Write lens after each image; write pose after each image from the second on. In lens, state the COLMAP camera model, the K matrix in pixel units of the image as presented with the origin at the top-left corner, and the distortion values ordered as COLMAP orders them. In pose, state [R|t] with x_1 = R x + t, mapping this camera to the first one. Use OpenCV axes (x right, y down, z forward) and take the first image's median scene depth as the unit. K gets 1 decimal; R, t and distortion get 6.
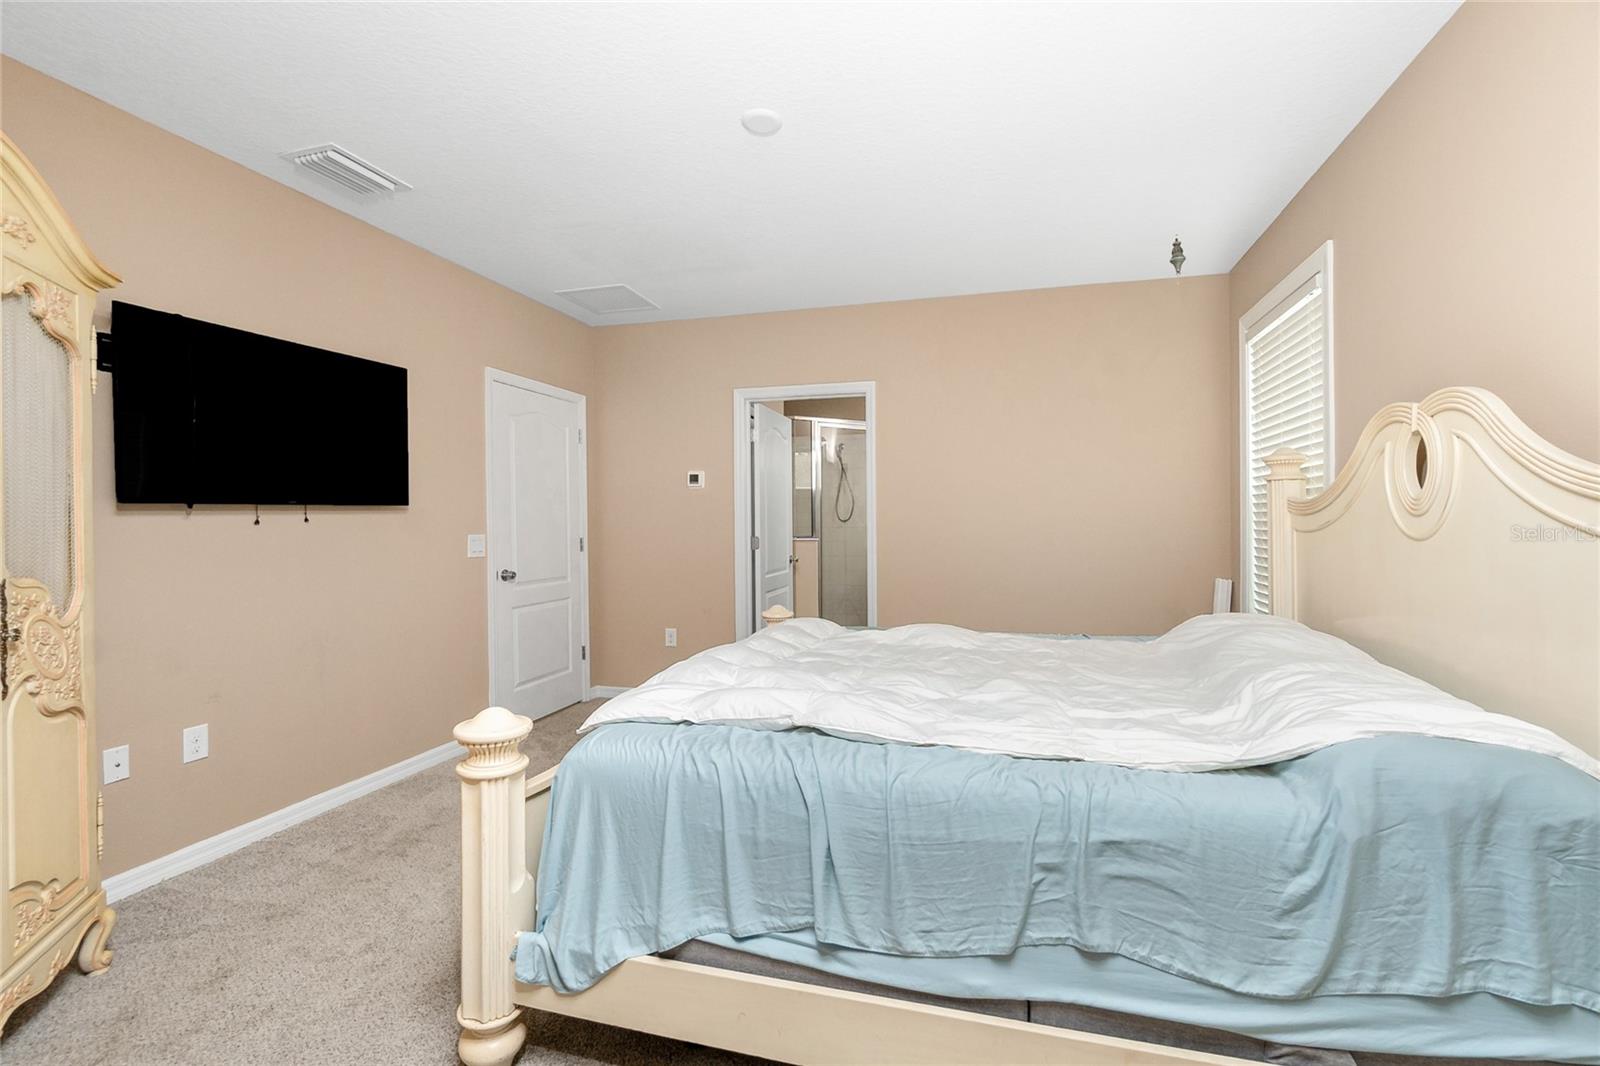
lens RADIAL K [[703.5, 0, 803.2], [0, 703.5, 525.7], [0, 0, 1]] dist [-0.001004, 0.001775]
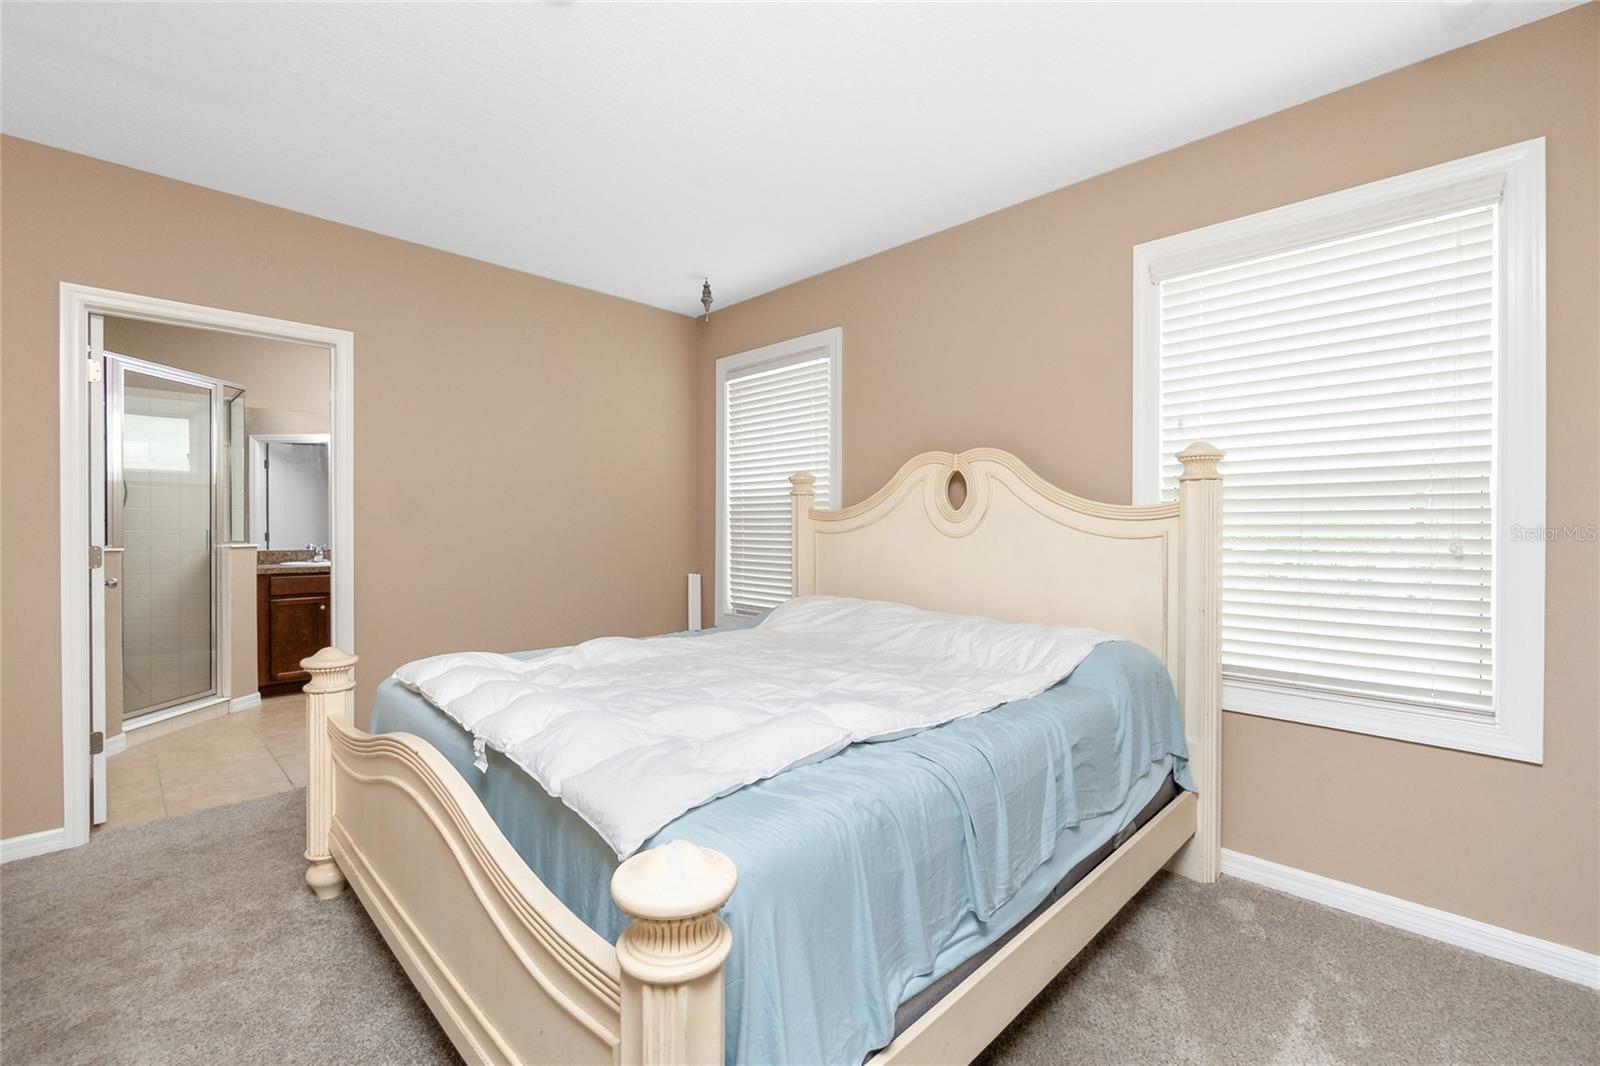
lens RADIAL K [[703.5, 0, 800.4], [0, 703.5, 529.6], [0, 0, 1]] dist [-0.001004, 0.001775]
pose [[0.487344, 0.000120, 0.873210, -0.933560], [-0.004323, 0.999988, 0.002276, -0.000924], [-0.873199, -0.004884, 0.487339, 0.659779]]
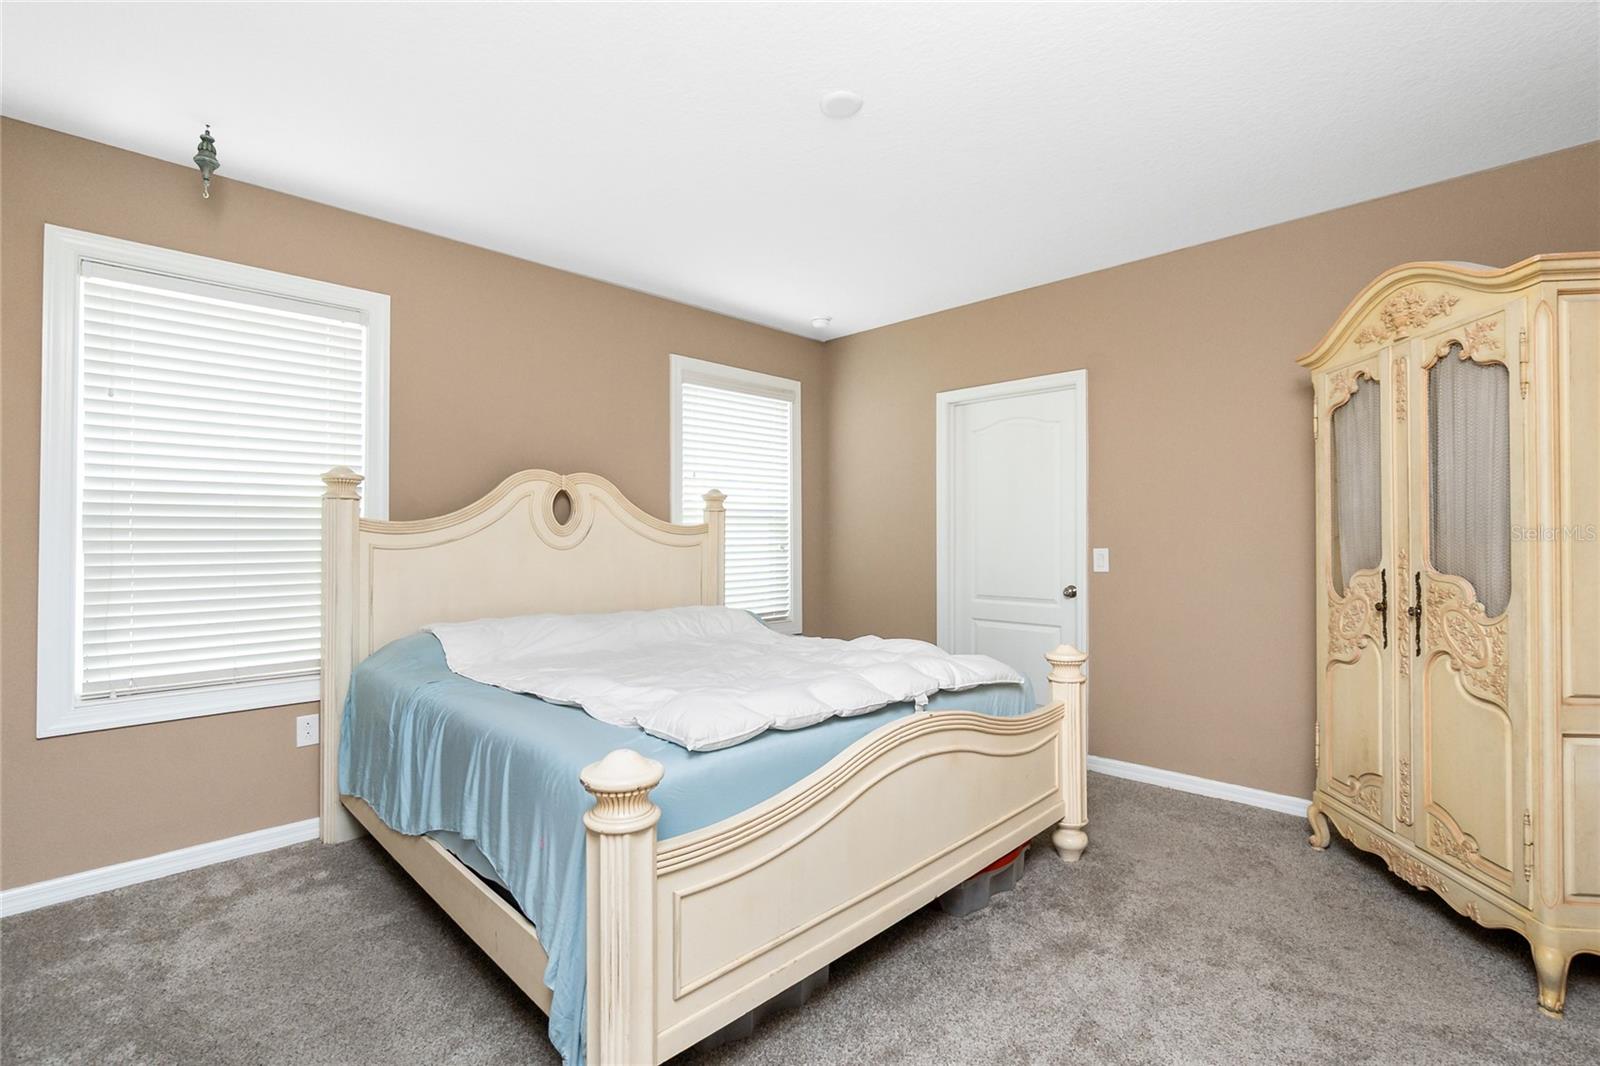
lens RADIAL K [[726.8, 0, 795.9], [0, 726.8, 531.7], [0, 0, 1]] dist [0.000053, -0.000010]
pose [[-0.875105, 0.009958, 0.483830, -0.715780], [0.006748, 0.999942, -0.008374, -0.007734], [-0.483885, -0.004064, -0.875122, 3.118686]]
